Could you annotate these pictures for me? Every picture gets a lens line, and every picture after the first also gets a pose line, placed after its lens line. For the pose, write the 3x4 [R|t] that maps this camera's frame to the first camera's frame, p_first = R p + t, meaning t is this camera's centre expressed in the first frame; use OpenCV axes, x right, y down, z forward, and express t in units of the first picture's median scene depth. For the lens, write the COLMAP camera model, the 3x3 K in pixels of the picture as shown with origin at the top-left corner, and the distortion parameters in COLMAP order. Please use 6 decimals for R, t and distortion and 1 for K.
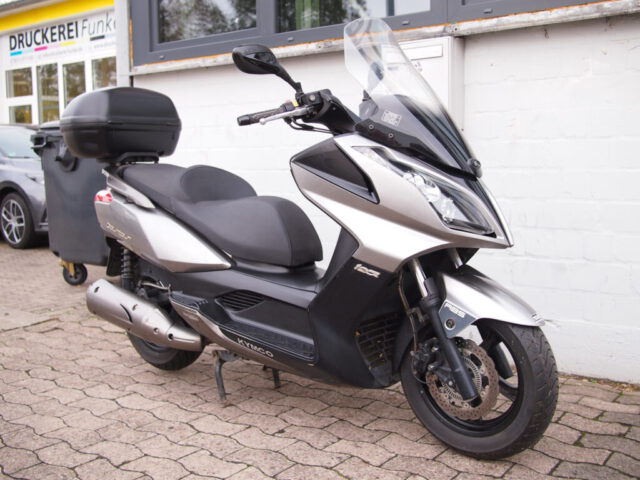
lens RADIAL K [[704.0, 0, 320.0], [0, 704.0, 240.0], [0, 0, 1]] dist [-0.015222, 0.008058]
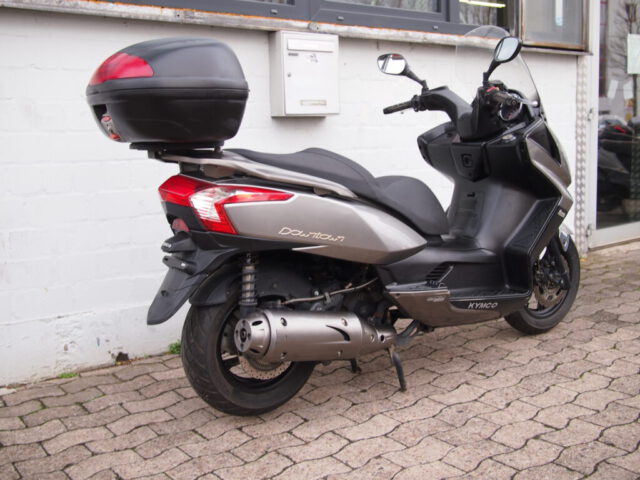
lens RADIAL K [[702.4, 0, 320.0], [0, 702.4, 240.0], [0, 0, 1]] dist [-0.021694, 0.023973]
pose [[0.257143, -0.134255, 0.957002, -1.027824], [0.136206, 0.985452, 0.101648, -0.083436], [-0.956726, 0.104212, 0.271689, 0.790361]]
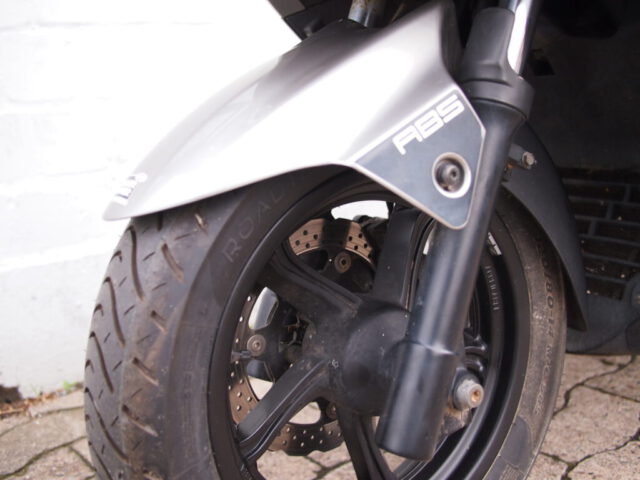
lens RADIAL K [[702.4, 0, 320.0], [0, 702.4, 240.0], [0, 0, 1]] dist [-0.021694, 0.023973]
pose [[0.185262, -0.216718, 0.958494, -0.447710], [0.186634, 0.965386, 0.182203, 0.029851], [-0.964804, 0.145132, 0.219296, 1.102725]]
